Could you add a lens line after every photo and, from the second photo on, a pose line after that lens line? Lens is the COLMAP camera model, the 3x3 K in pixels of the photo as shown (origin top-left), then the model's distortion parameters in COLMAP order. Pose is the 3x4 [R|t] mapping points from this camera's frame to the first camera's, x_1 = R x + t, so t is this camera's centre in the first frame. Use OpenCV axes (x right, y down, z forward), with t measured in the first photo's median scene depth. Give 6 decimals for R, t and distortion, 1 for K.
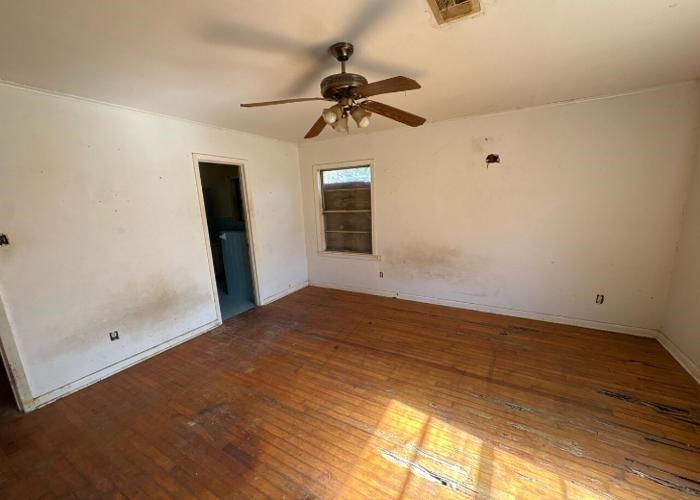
lens RADIAL K [[276.9, 0, 349.4], [0, 276.9, 254.8], [0, 0, 1]] dist [-0.001219, 0.000128]
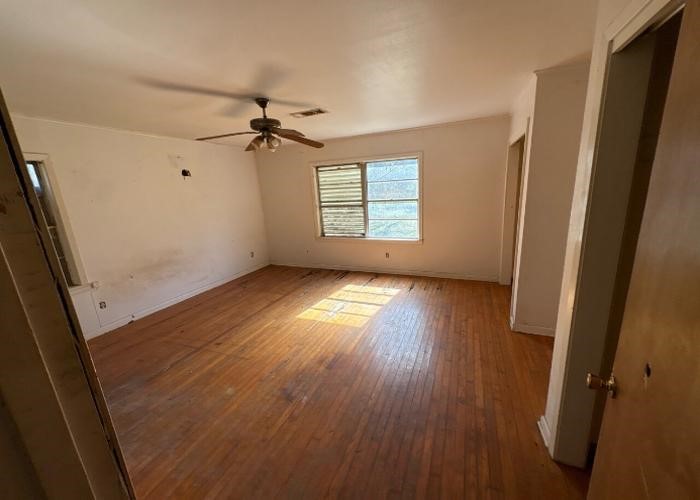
lens RADIAL K [[276.9, 0, 349.4], [0, 276.9, 254.8], [0, 0, 1]] dist [-0.001219, 0.000128]
pose [[-0.114401, -0.191651, 0.974773, -1.045588], [0.258734, 0.941604, 0.215495, -0.074985], [-0.959150, 0.276860, -0.058134, 0.499471]]
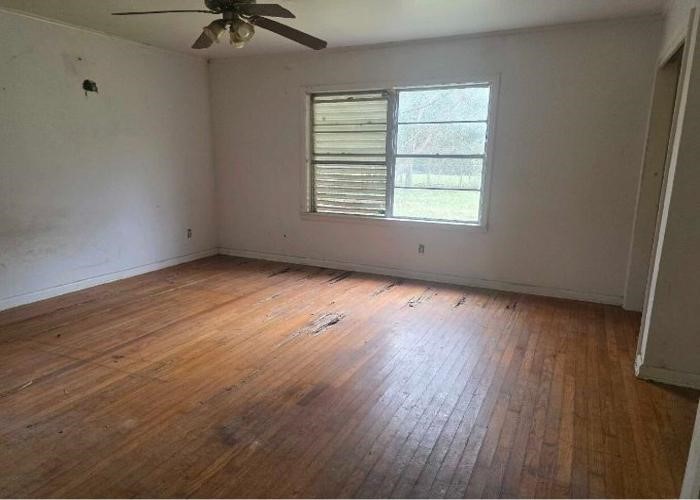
lens RADIAL K [[488.7, 0, 334.7], [0, 488.7, 251.5], [0, 0, 1]] dist [0.065195, -0.066097]
pose [[-0.051315, -0.158712, 0.985990, -1.093521], [0.192637, 0.967177, 0.165709, 0.025406], [-0.979927, 0.198442, -0.019057, 0.512963]]
